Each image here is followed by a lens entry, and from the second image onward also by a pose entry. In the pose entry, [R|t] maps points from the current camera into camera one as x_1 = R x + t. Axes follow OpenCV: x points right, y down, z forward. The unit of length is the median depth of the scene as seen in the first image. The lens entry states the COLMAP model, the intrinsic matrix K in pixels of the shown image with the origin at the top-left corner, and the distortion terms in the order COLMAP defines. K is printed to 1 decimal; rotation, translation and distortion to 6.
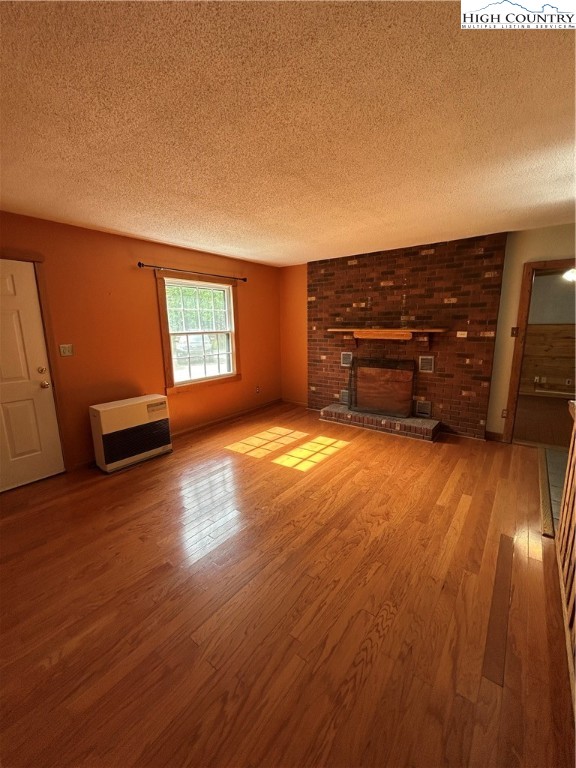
lens RADIAL K [[312.9, 0, 291.0], [0, 312.9, 381.7], [0, 0, 1]] dist [-0.004750, 0.000545]
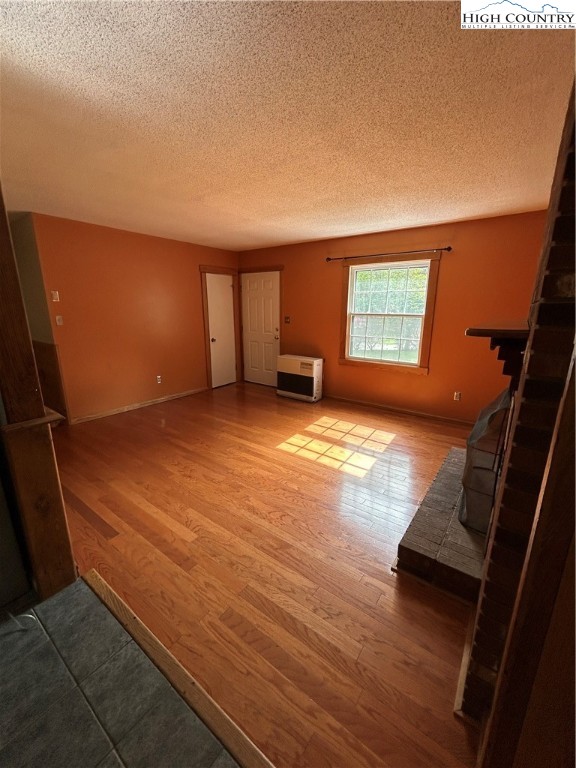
lens RADIAL K [[312.9, 0, 291.5], [0, 312.9, 384.4], [0, 0, 1]] dist [-0.004750, 0.000545]
pose [[0.014754, 0.257994, -0.966034, 0.925013], [-0.189083, 0.949427, 0.250671, -0.175956], [0.981850, 0.178962, 0.062790, 0.857706]]
